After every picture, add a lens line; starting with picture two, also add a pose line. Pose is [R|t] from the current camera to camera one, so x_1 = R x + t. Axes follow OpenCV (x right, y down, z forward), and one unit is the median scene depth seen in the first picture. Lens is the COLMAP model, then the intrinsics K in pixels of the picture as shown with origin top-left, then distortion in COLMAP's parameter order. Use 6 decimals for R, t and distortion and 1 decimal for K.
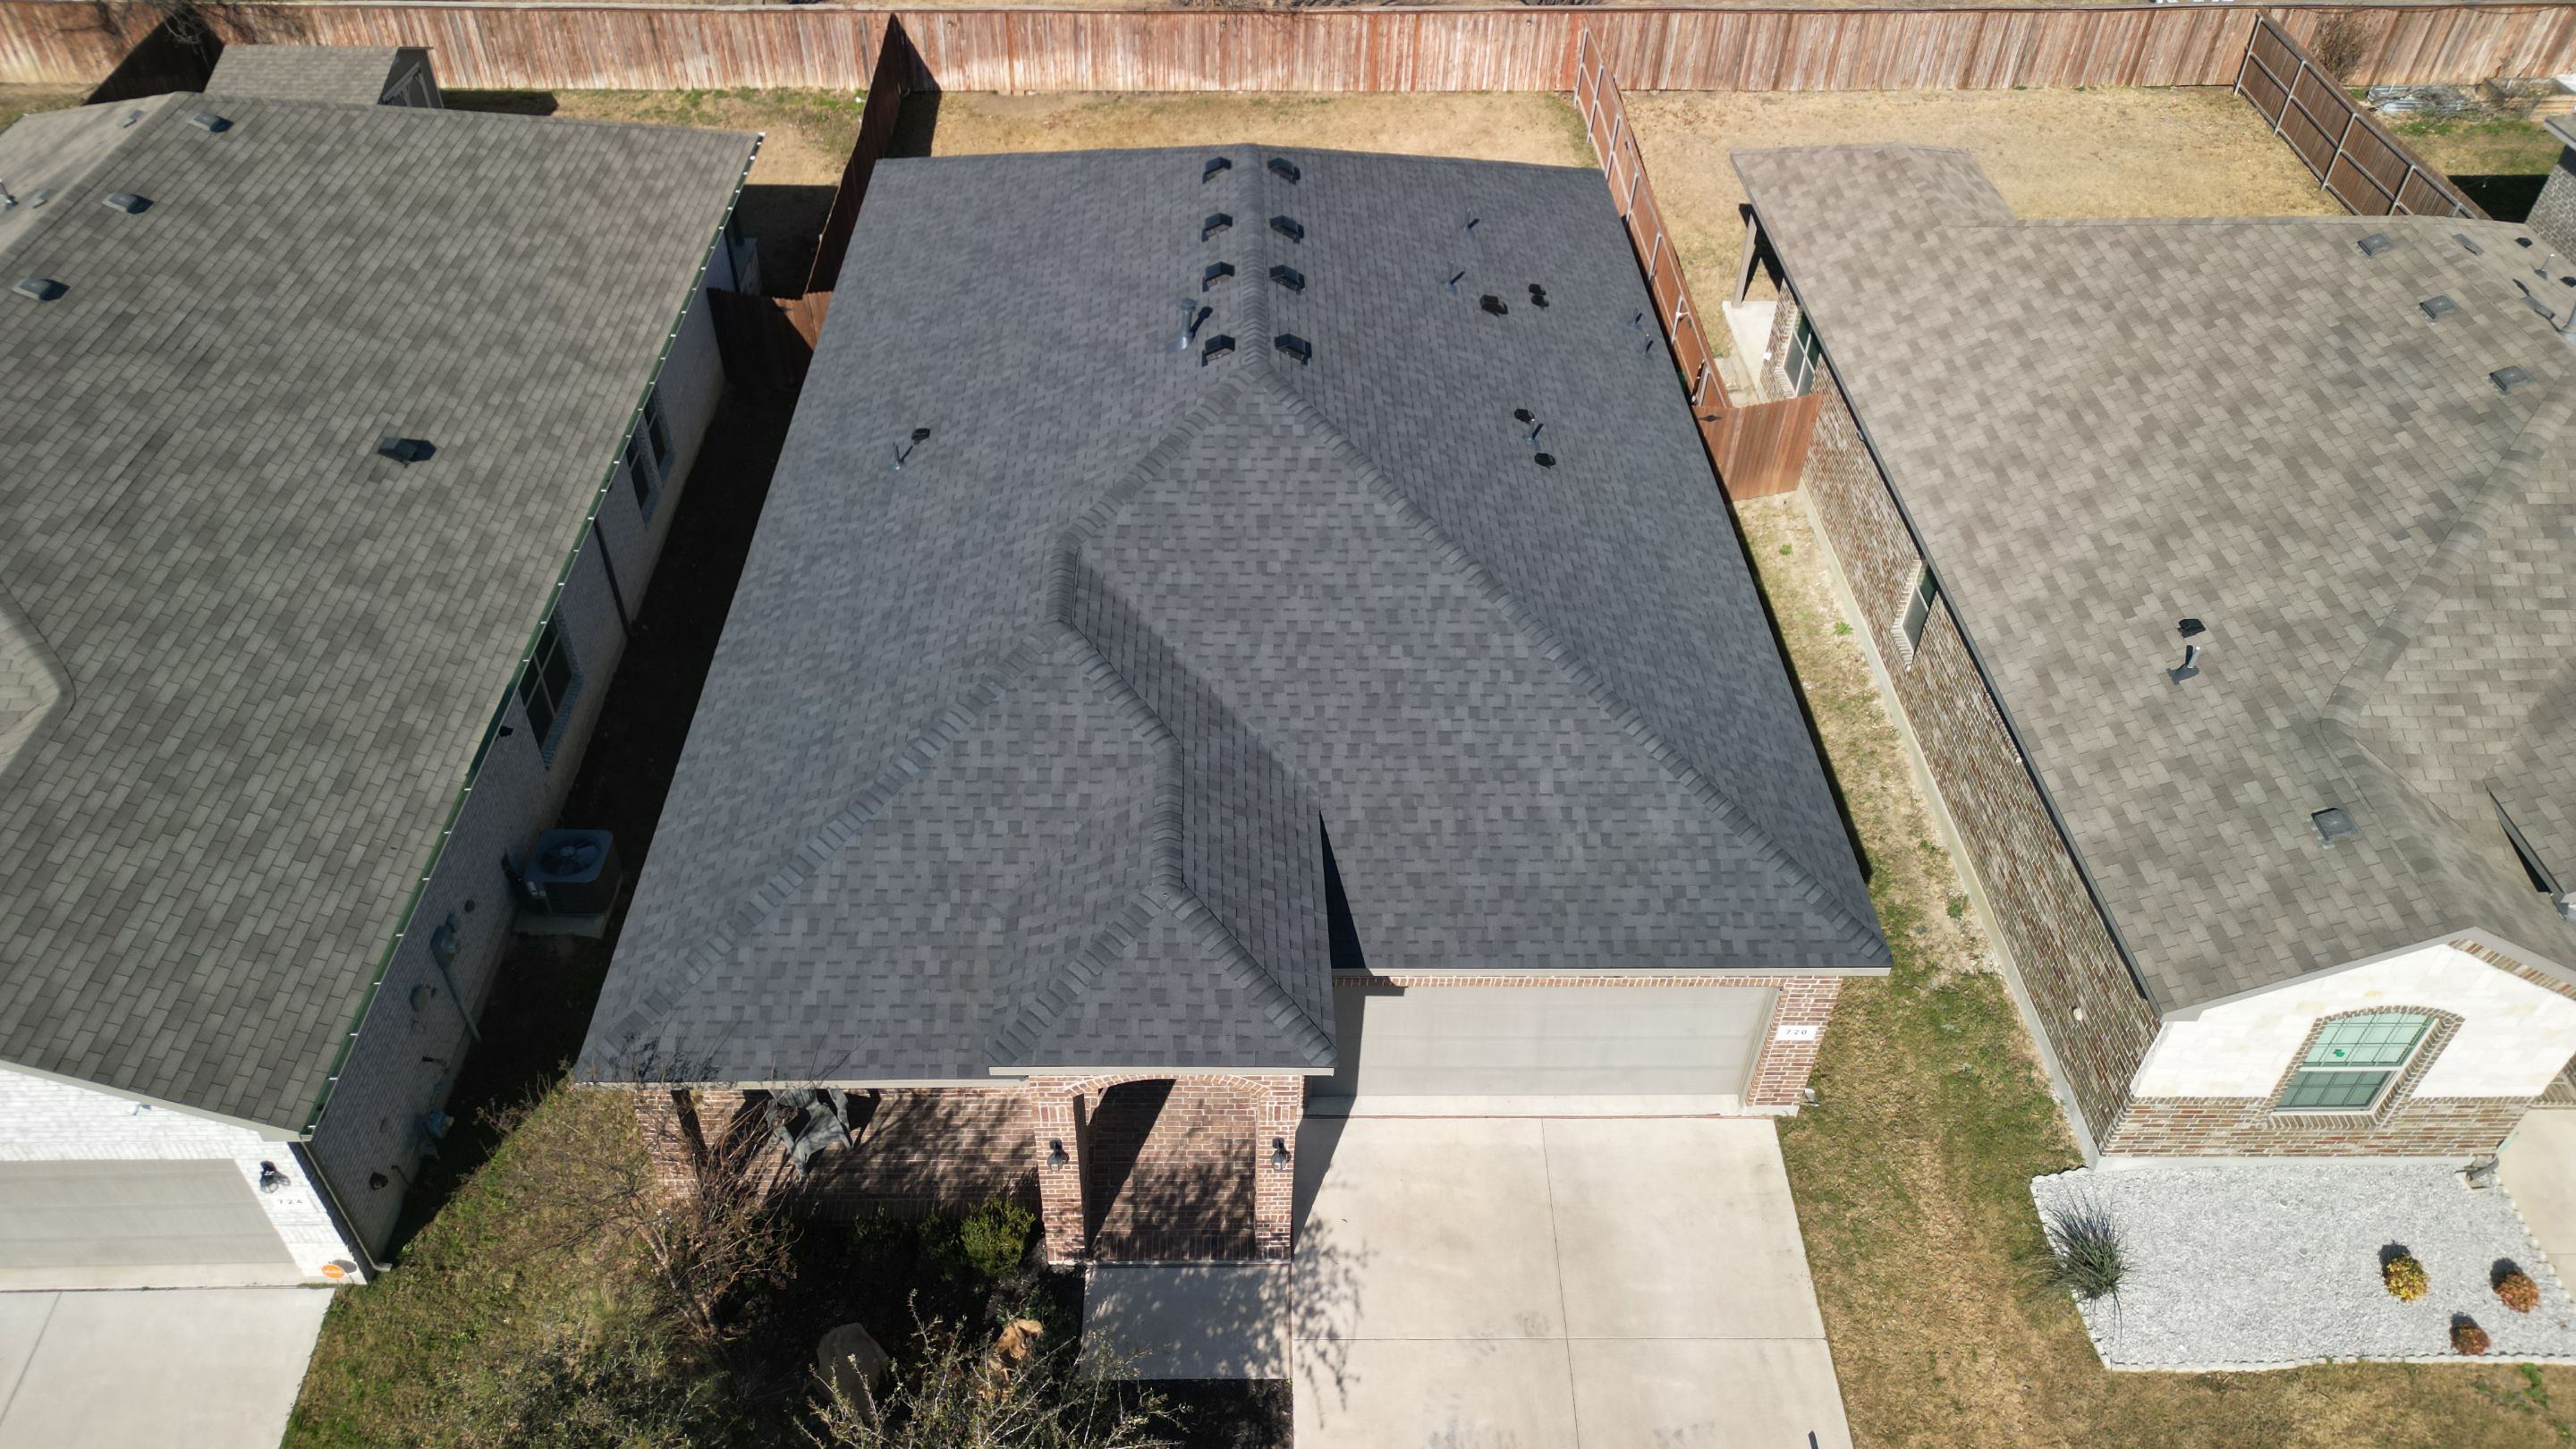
lens RADIAL K [[1800.1, 0, 1275.0], [0, 1800.1, 732.9], [0, 0, 1]] dist [0.056713, -0.054119]
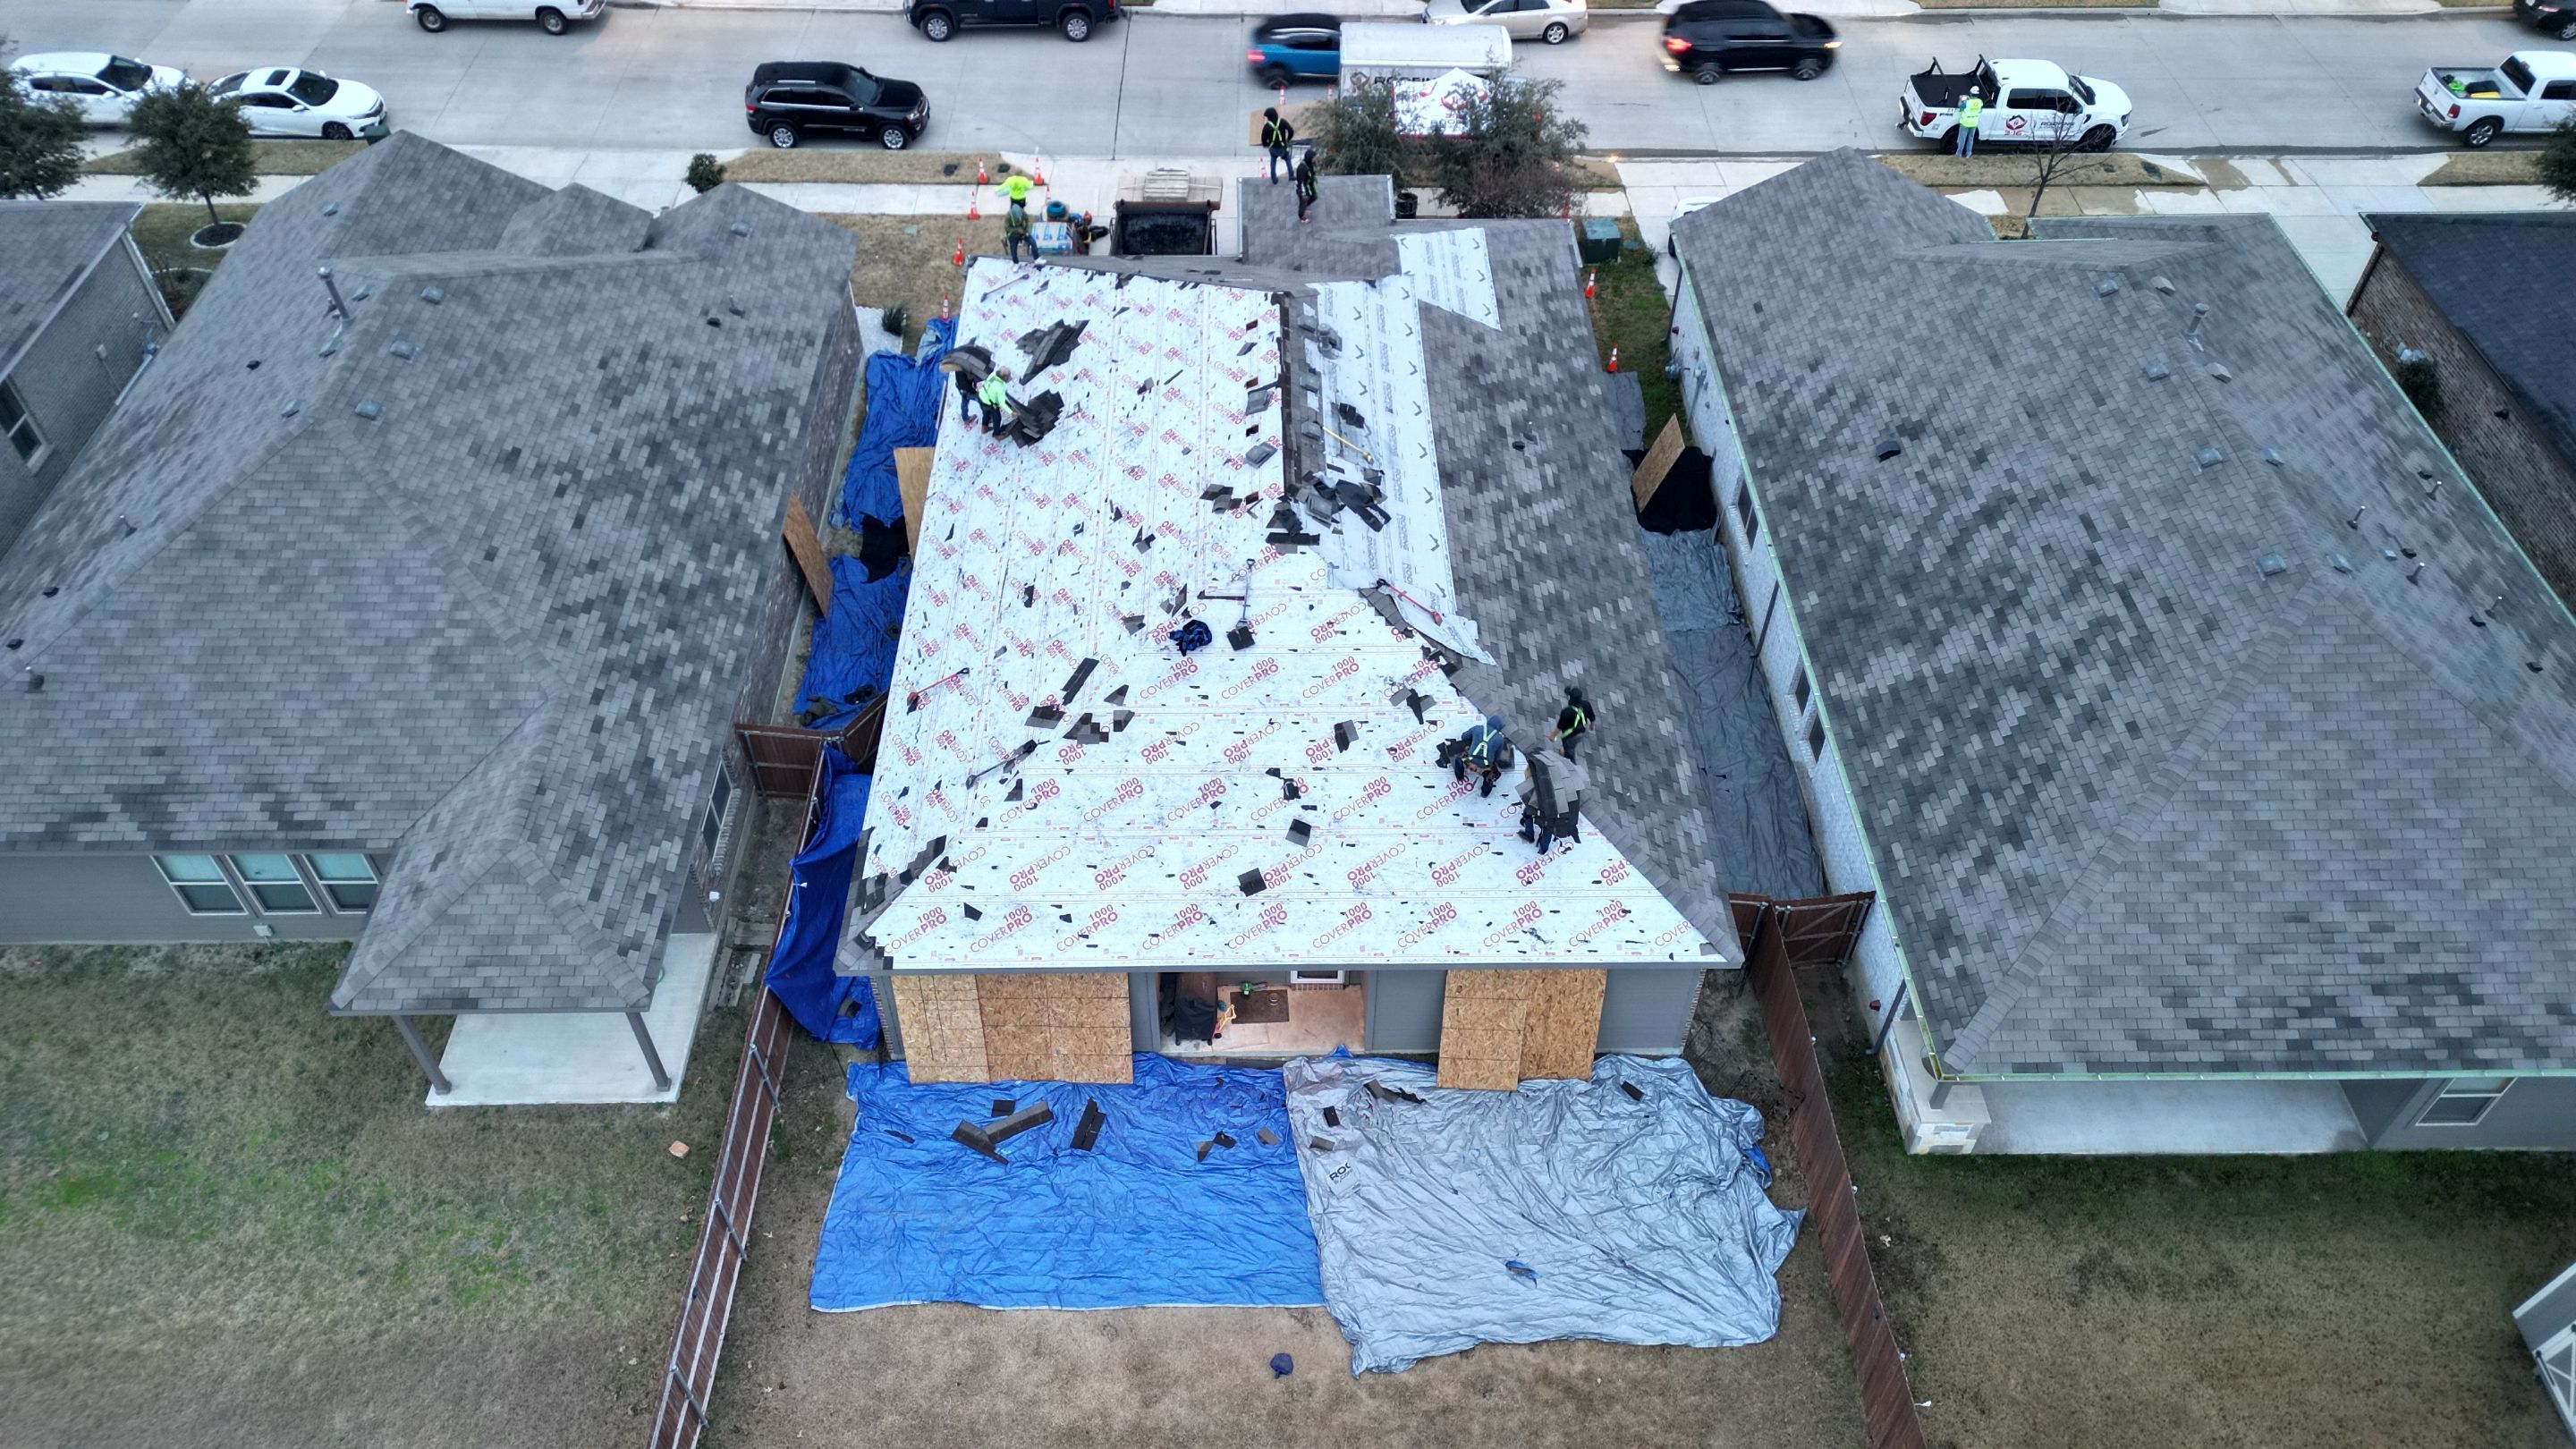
lens RADIAL K [[1800.1, 0, 1293.4], [0, 1800.1, 733.5], [0, 0, 1]] dist [0.056713, -0.054119]
pose [[-0.999569, -0.021820, -0.019639, -0.002051], [-0.020511, 0.040469, 0.998970, -1.524830], [-0.021003, 0.998943, -0.040899, 1.274415]]
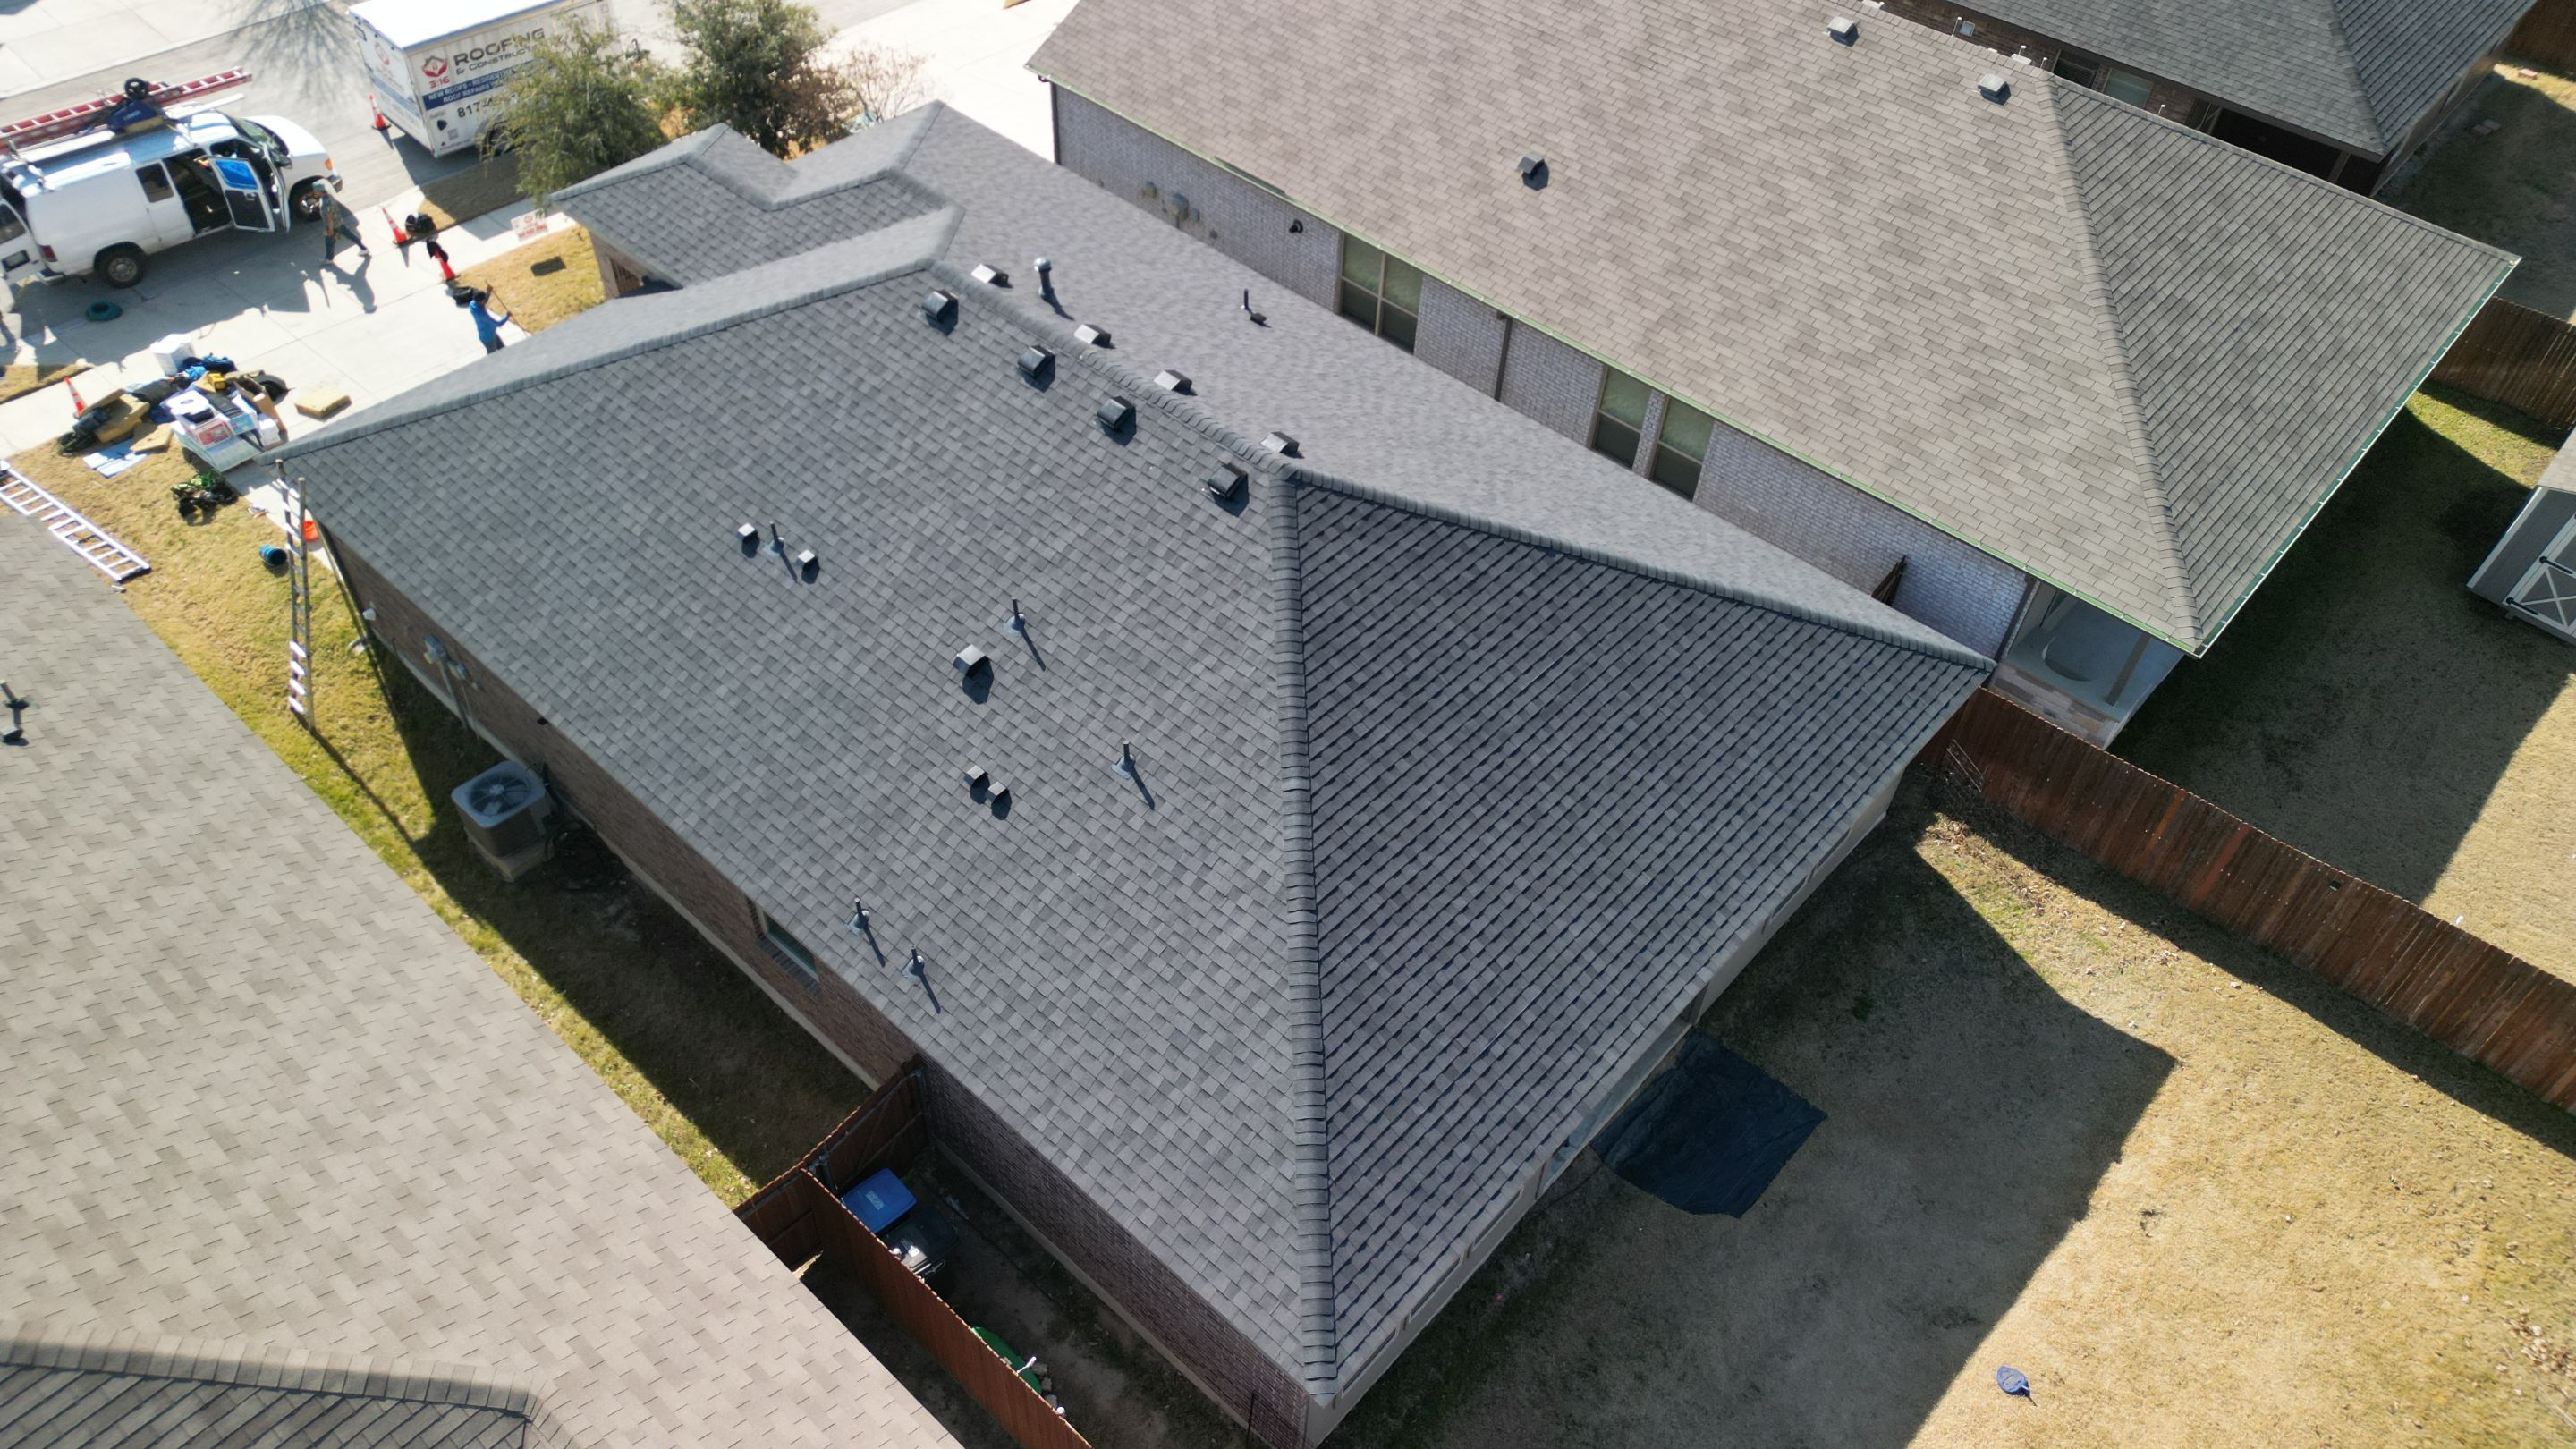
lens RADIAL K [[1800.1, 0, 1291.8], [0, 1800.1, 730.2], [0, 0, 1]] dist [0.056713, -0.054119]
pose [[-0.677896, 0.496783, -0.541907, 0.500444], [-0.529429, 0.181533, 0.828704, -1.027765], [0.510060, 0.848677, 0.139951, 1.063829]]
